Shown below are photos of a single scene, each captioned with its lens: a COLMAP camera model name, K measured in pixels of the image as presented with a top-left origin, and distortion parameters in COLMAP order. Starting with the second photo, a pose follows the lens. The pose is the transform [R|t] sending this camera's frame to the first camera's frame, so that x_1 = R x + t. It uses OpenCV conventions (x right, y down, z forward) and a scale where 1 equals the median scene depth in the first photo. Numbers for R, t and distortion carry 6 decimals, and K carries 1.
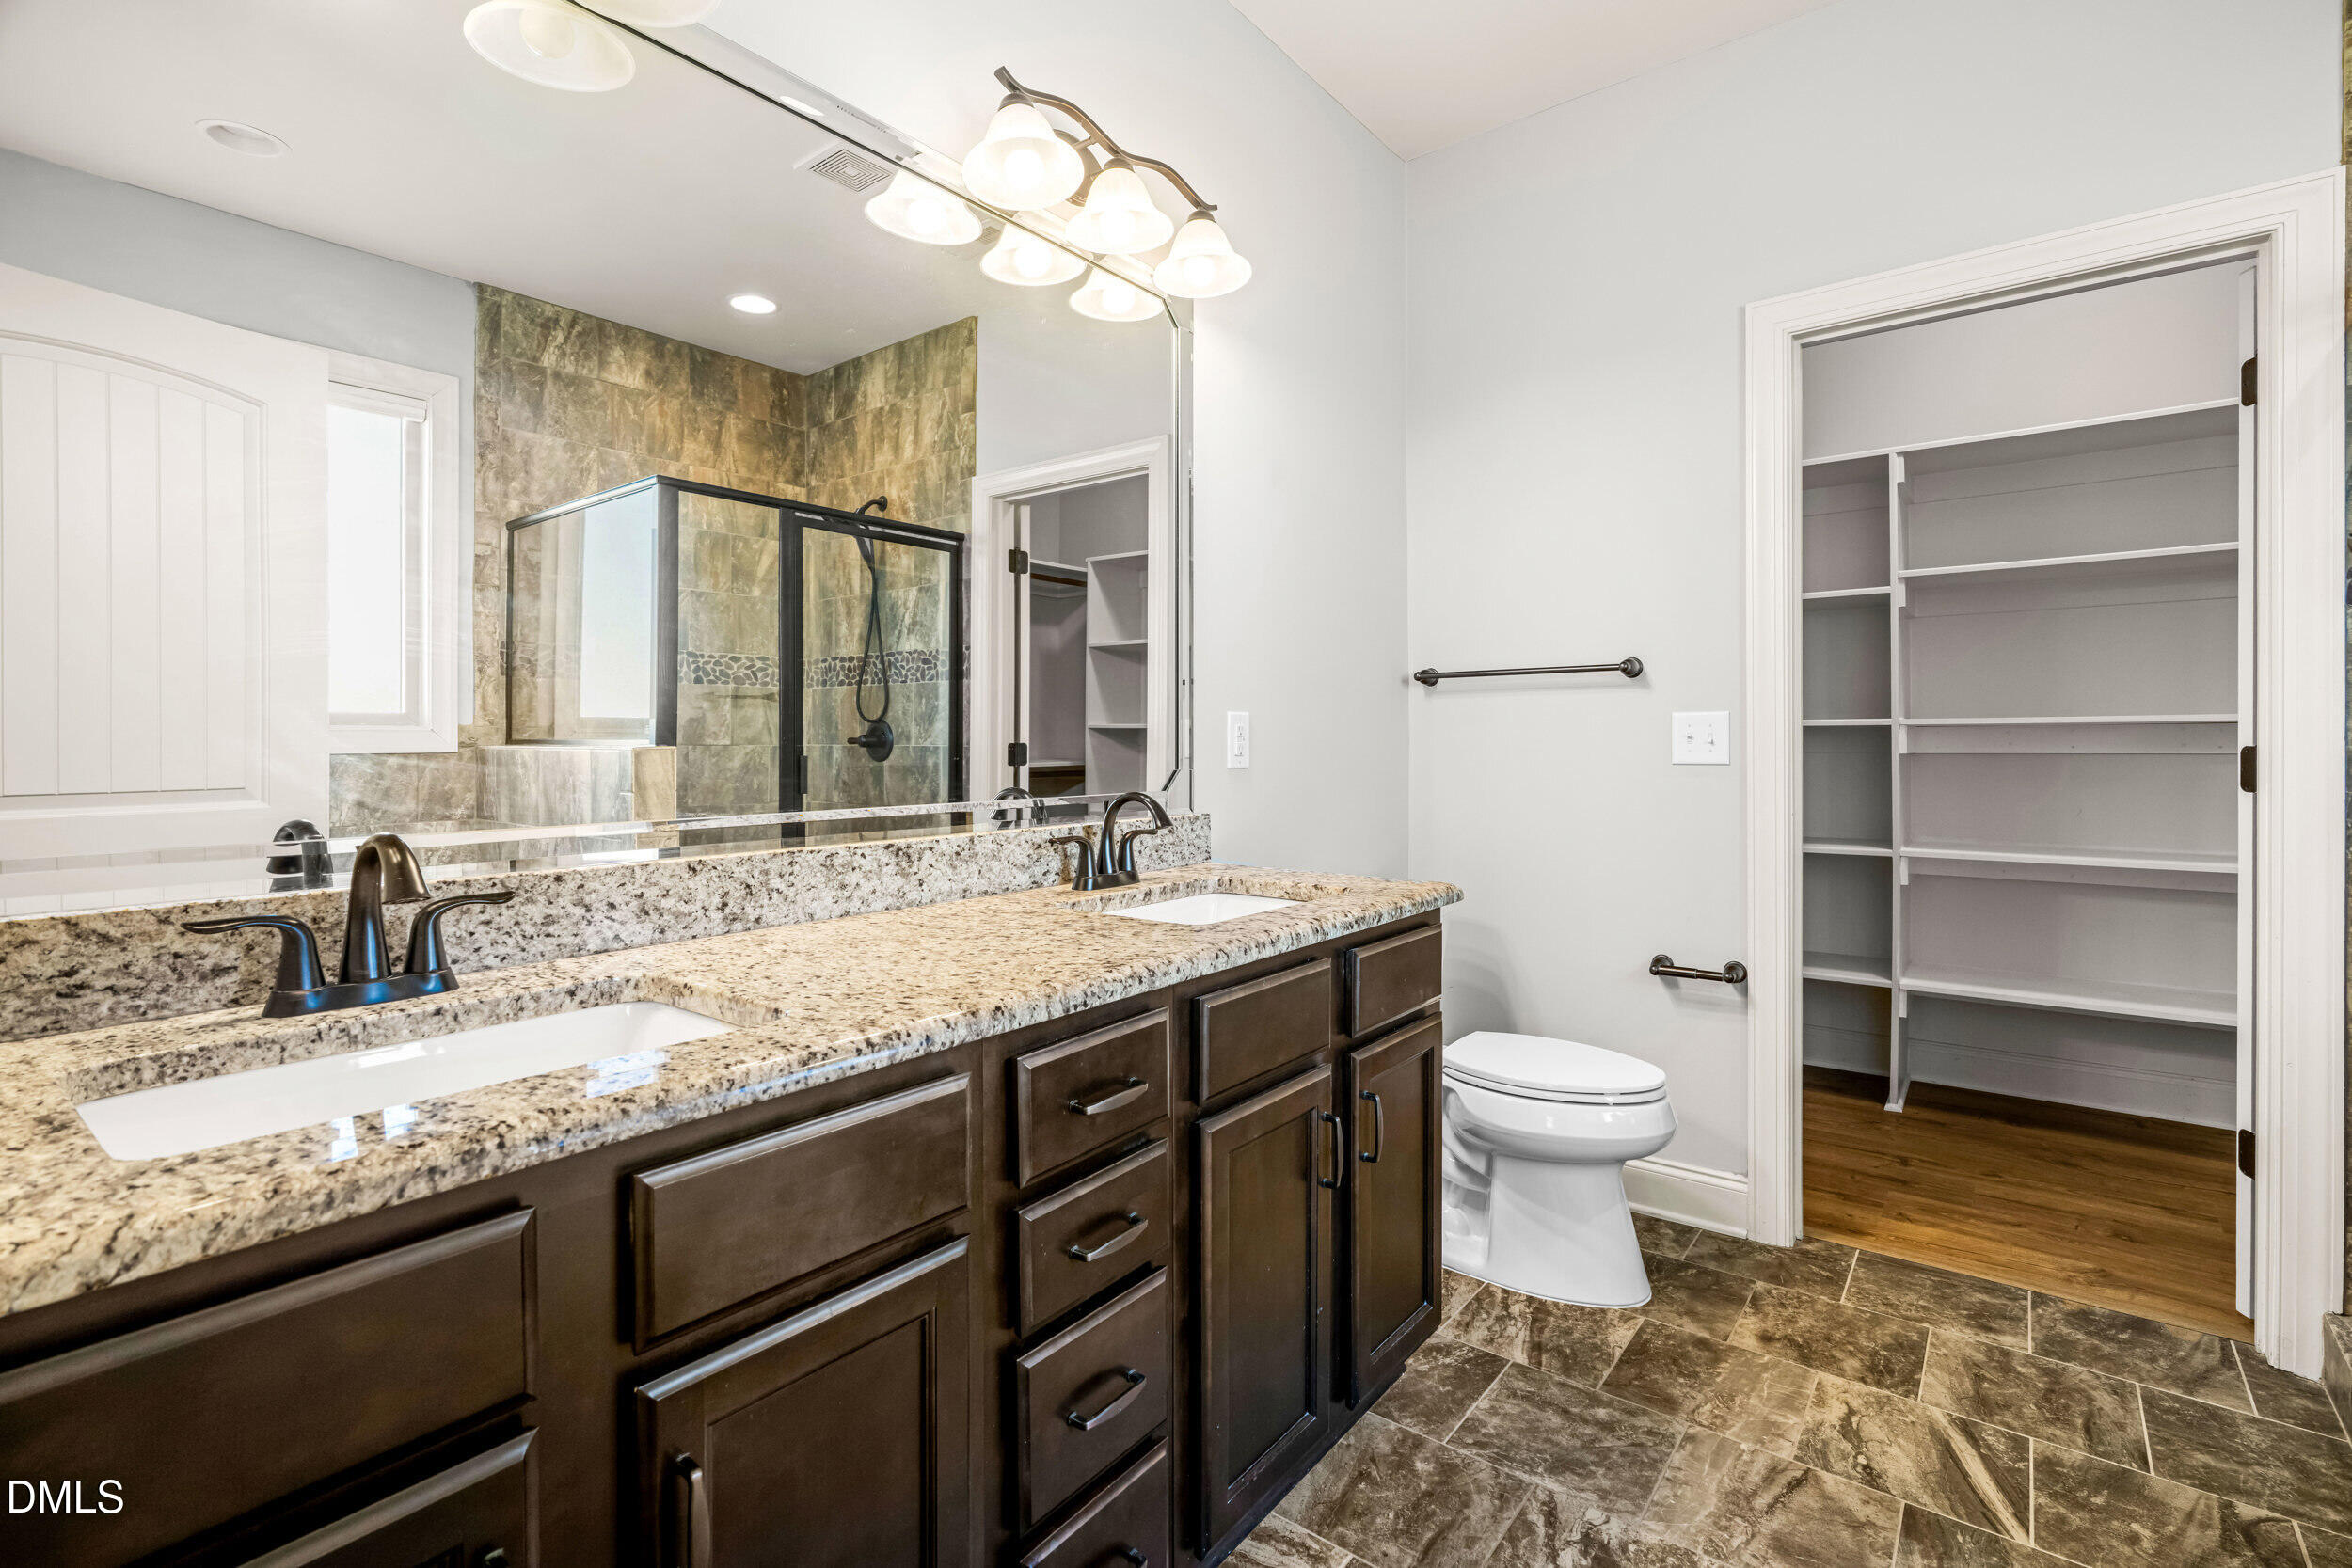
lens RADIAL K [[1071.7, 0, 1181.7], [0, 1071.7, 767.7], [0, 0, 1]] dist [-0.004651, 0.001036]
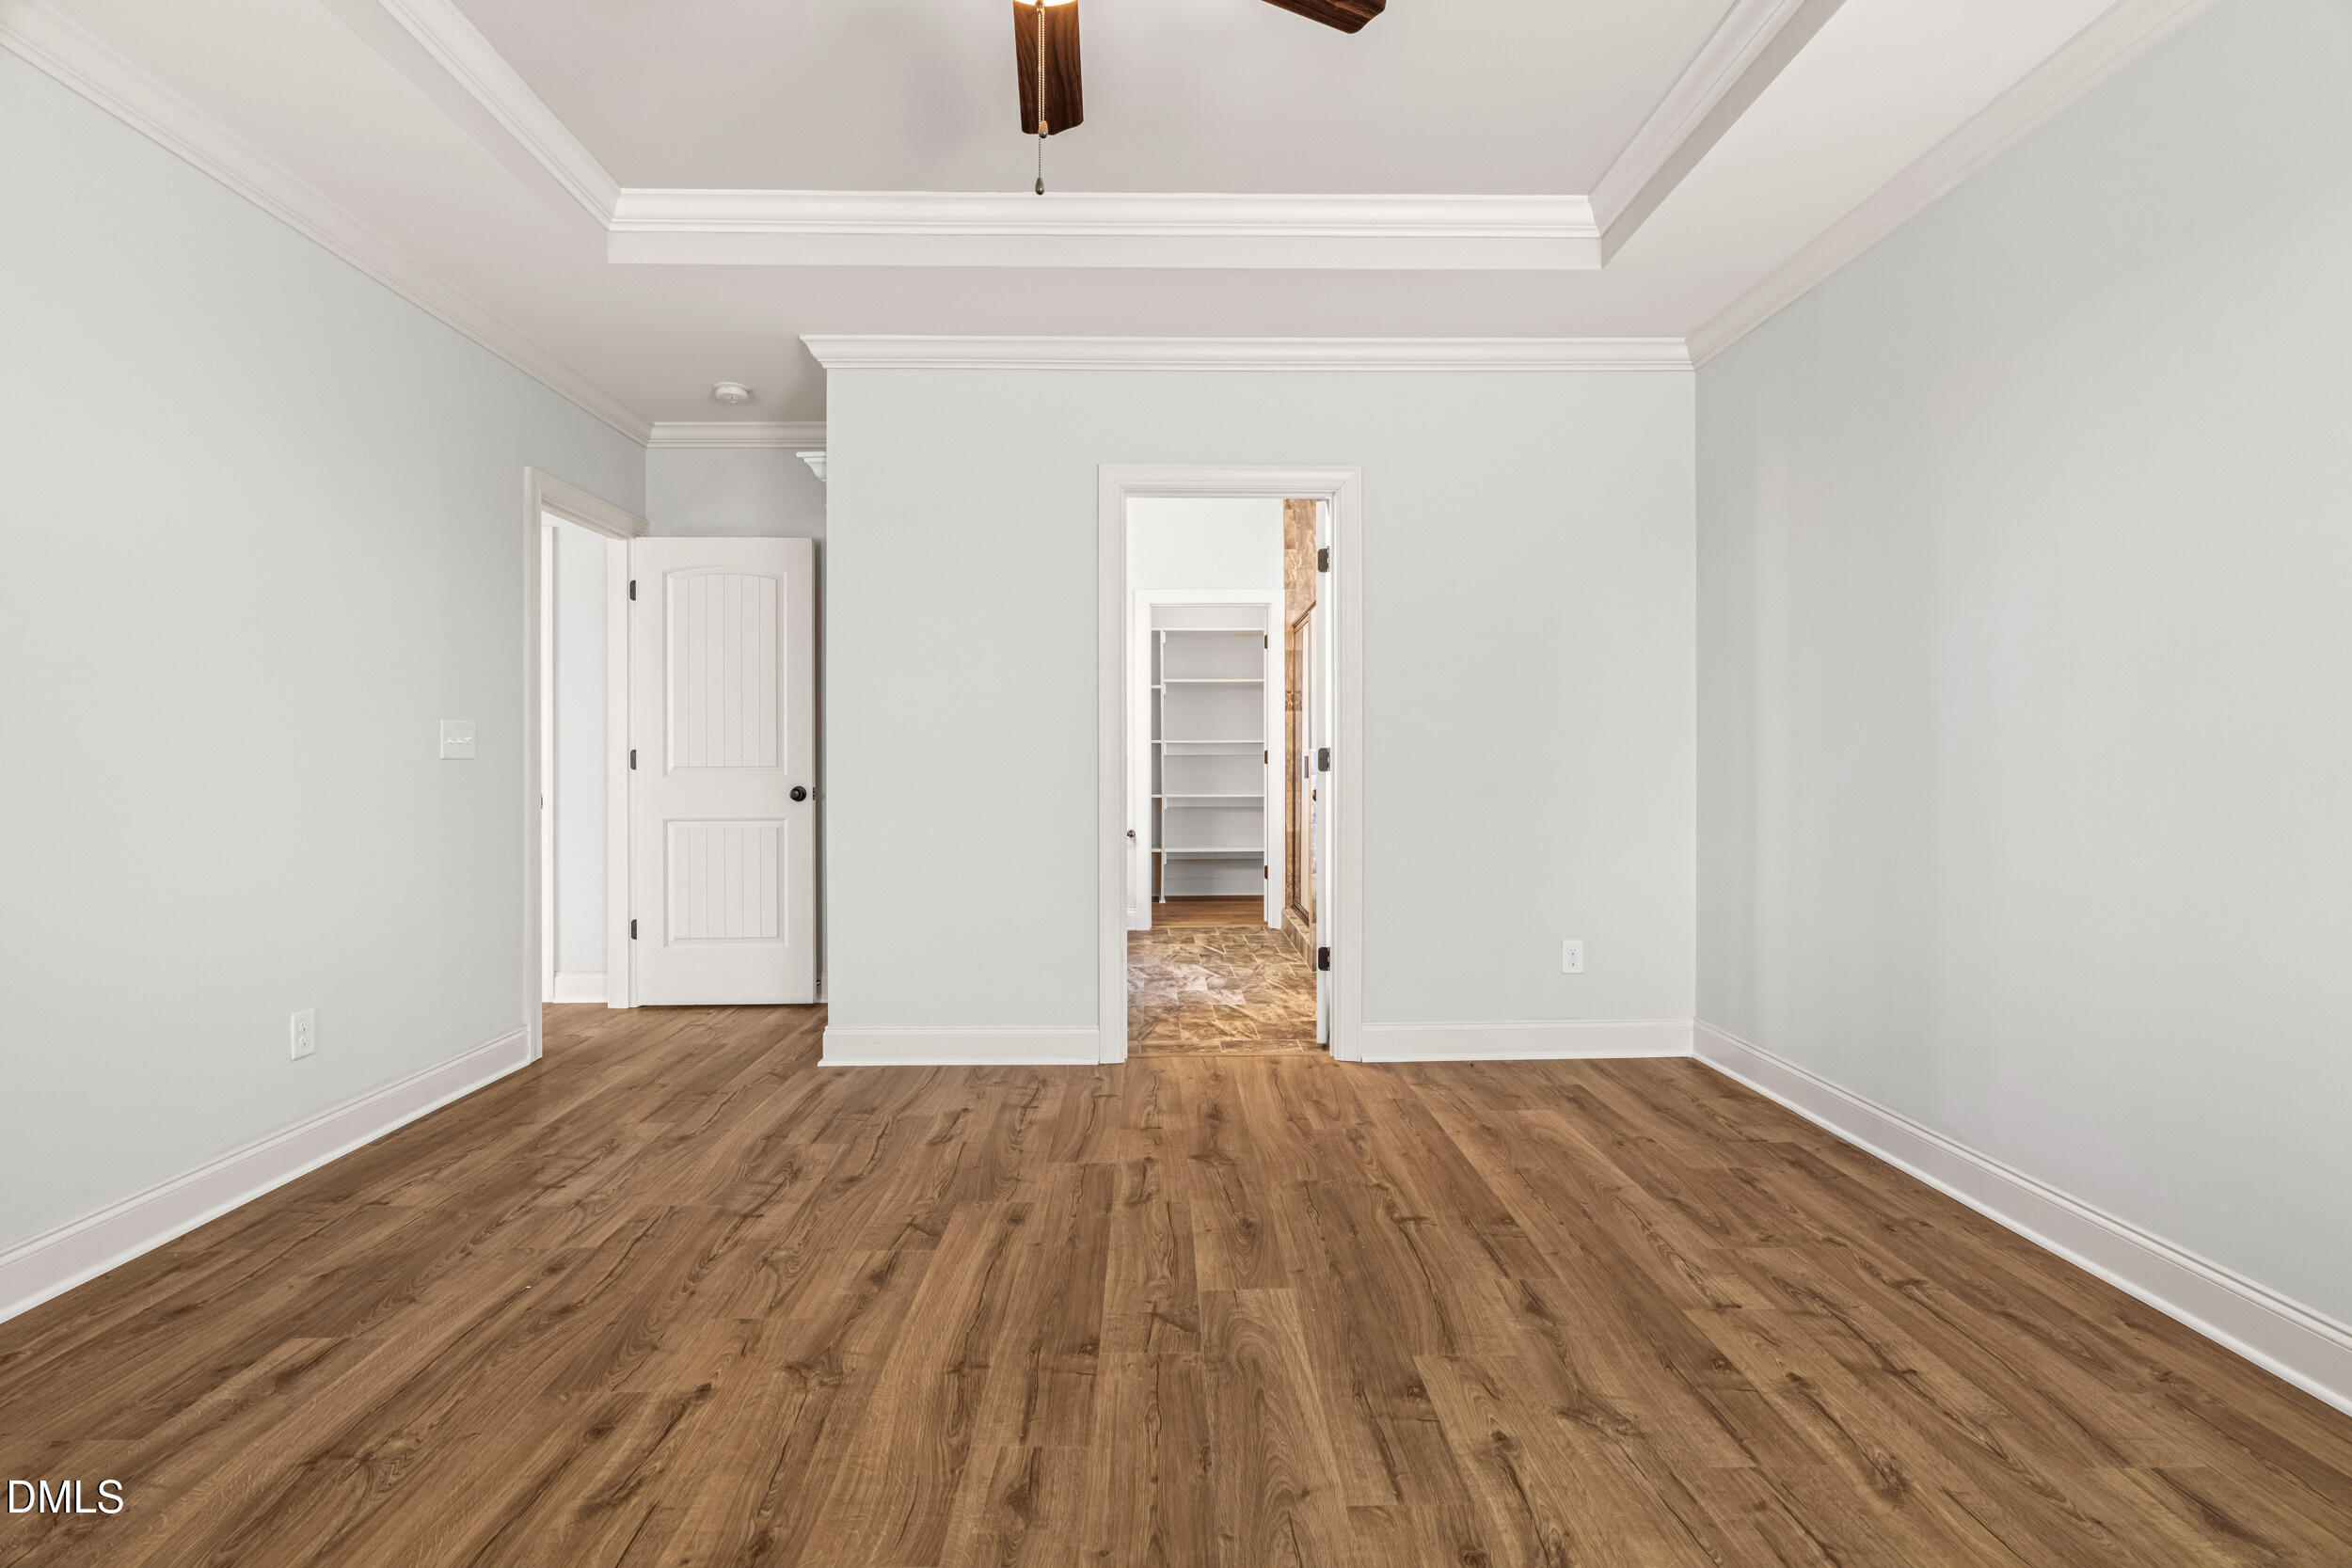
lens RADIAL K [[1080.7, 0, 1180.3], [0, 1080.7, 759.4], [0, 0, 1]] dist [-0.001565, 0.000034]
pose [[0.766808, 0.005434, 0.641854, -0.875753], [0.006339, 0.999851, -0.016039, 0.037458], [-0.641845, 0.016368, 0.766659, -0.902779]]
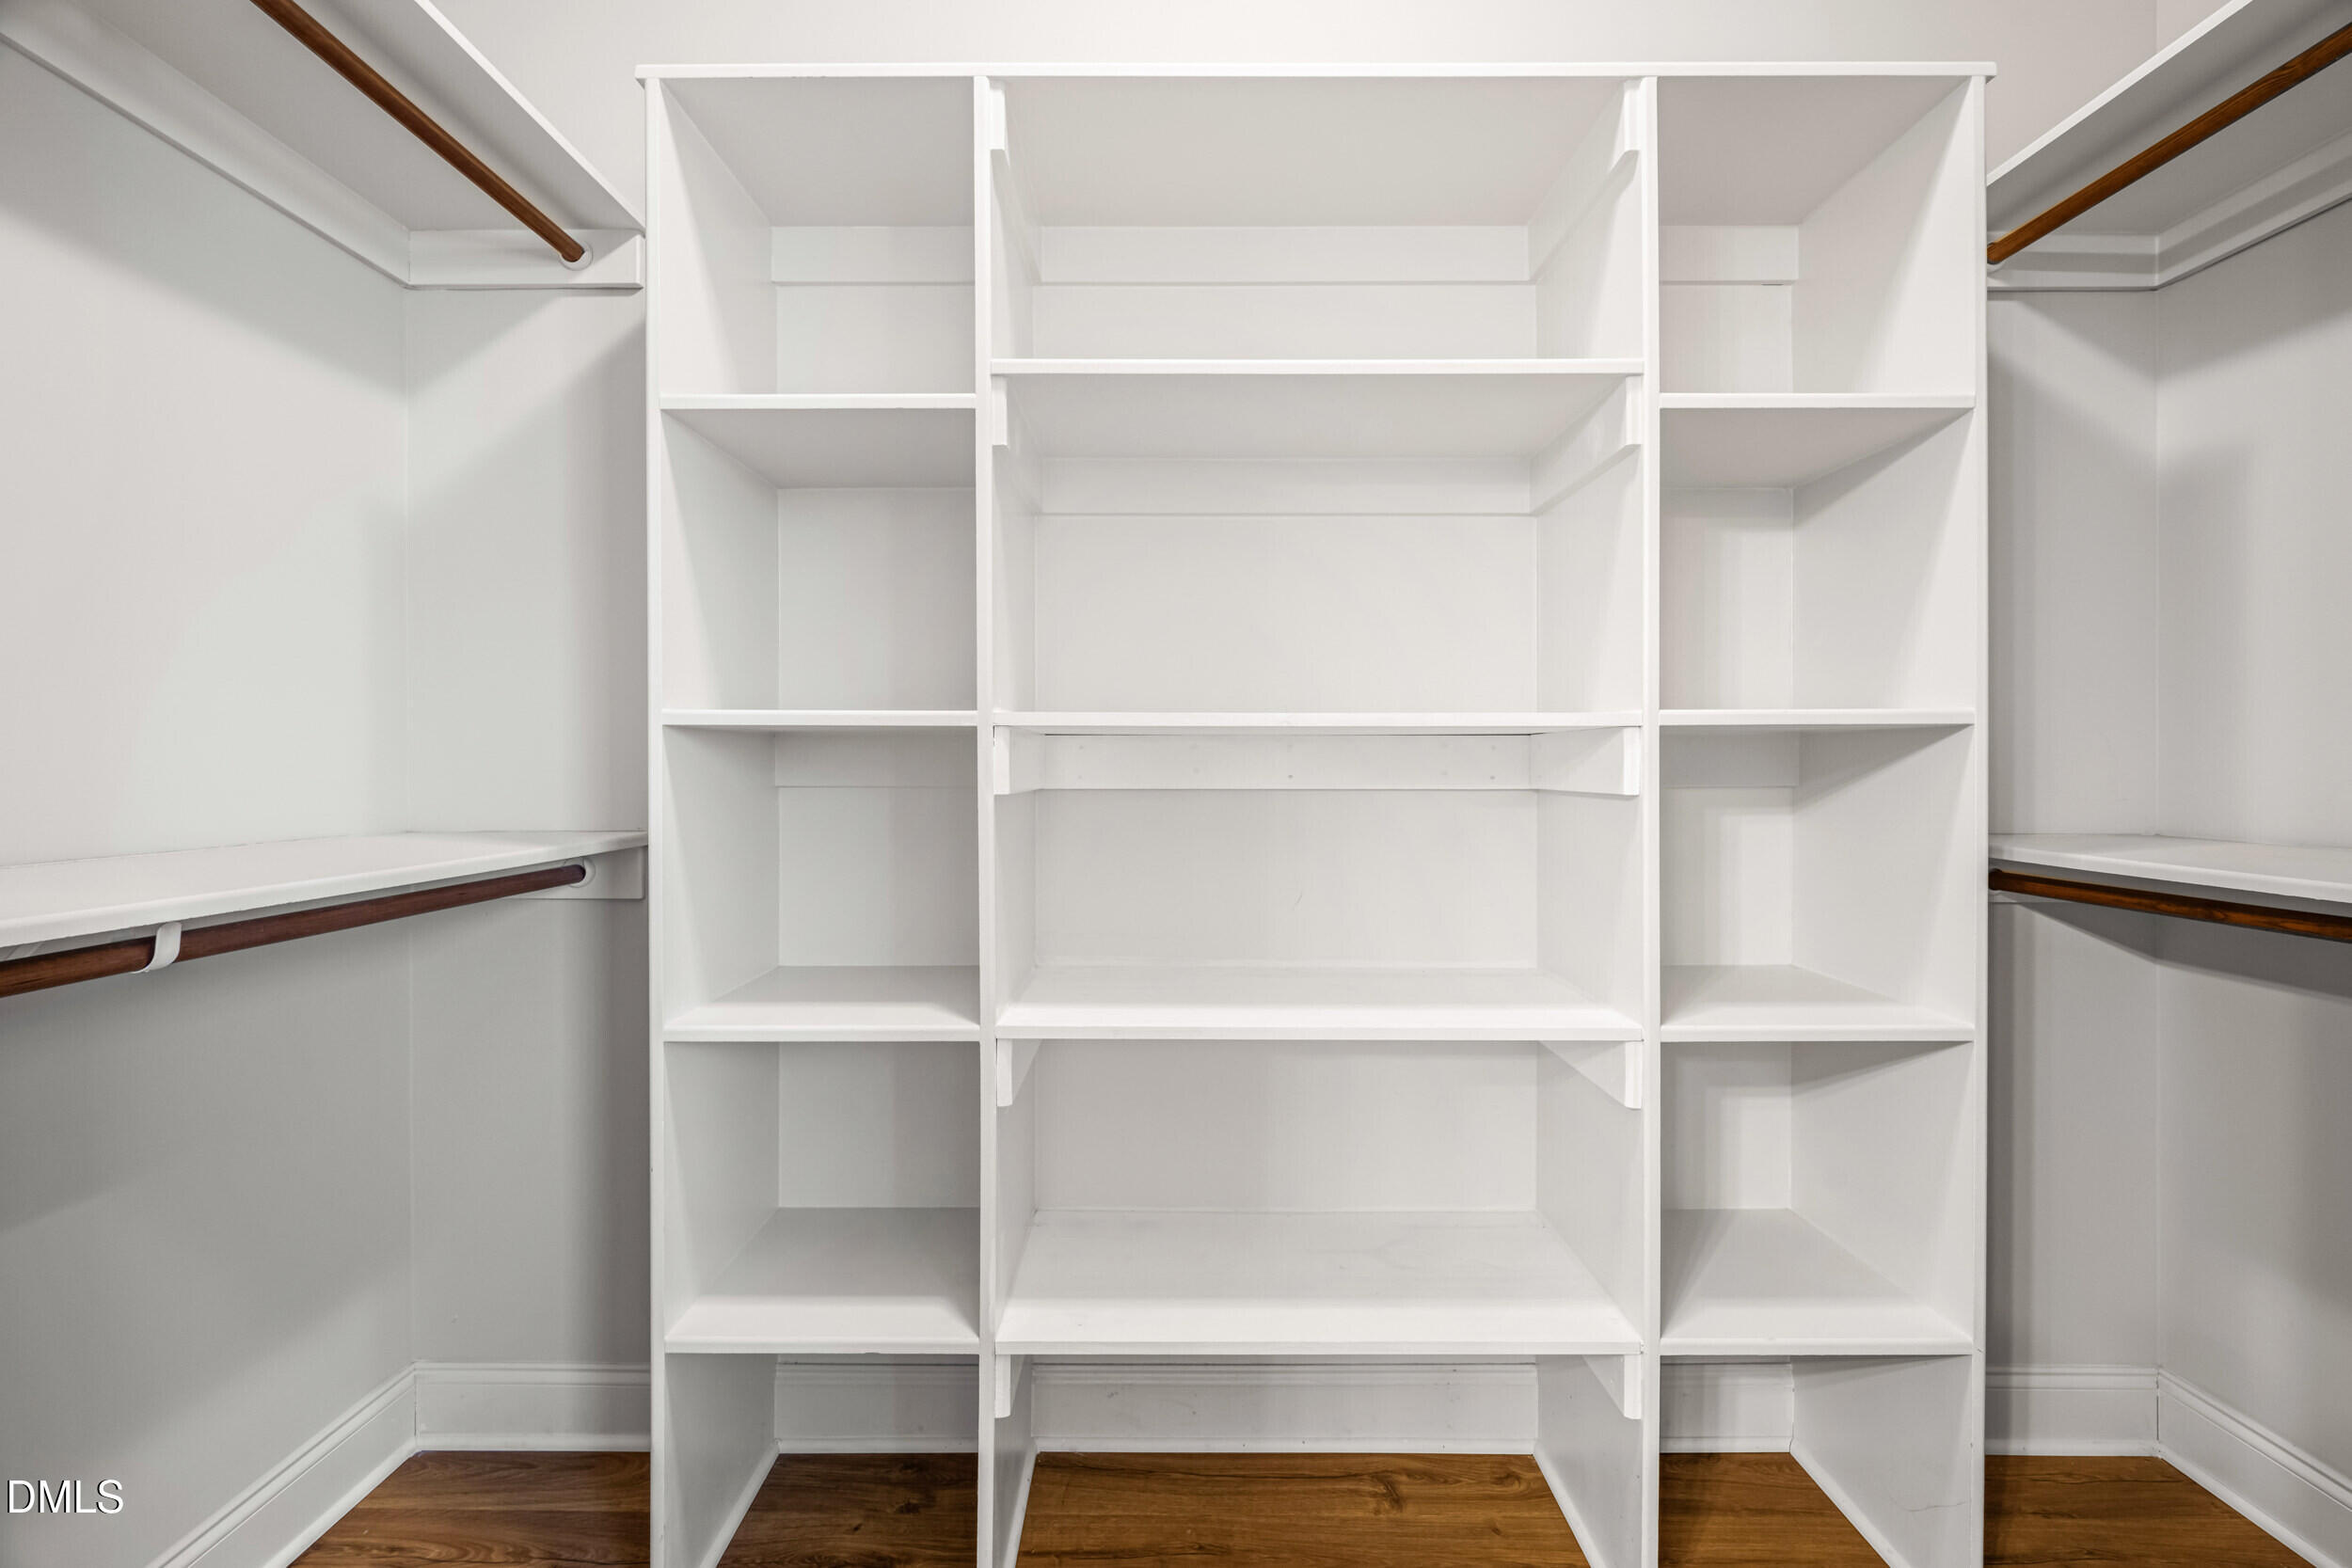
lens RADIAL K [[1071.7, 0, 1181.7], [0, 1071.7, 767.7], [0, 0, 1]] dist [-0.004651, 0.001036]
pose [[0.790509, 0.005743, 0.612423, 0.473299], [0.003291, 0.999902, -0.013626, -0.017416], [-0.612441, 0.012787, 0.790413, 0.626398]]
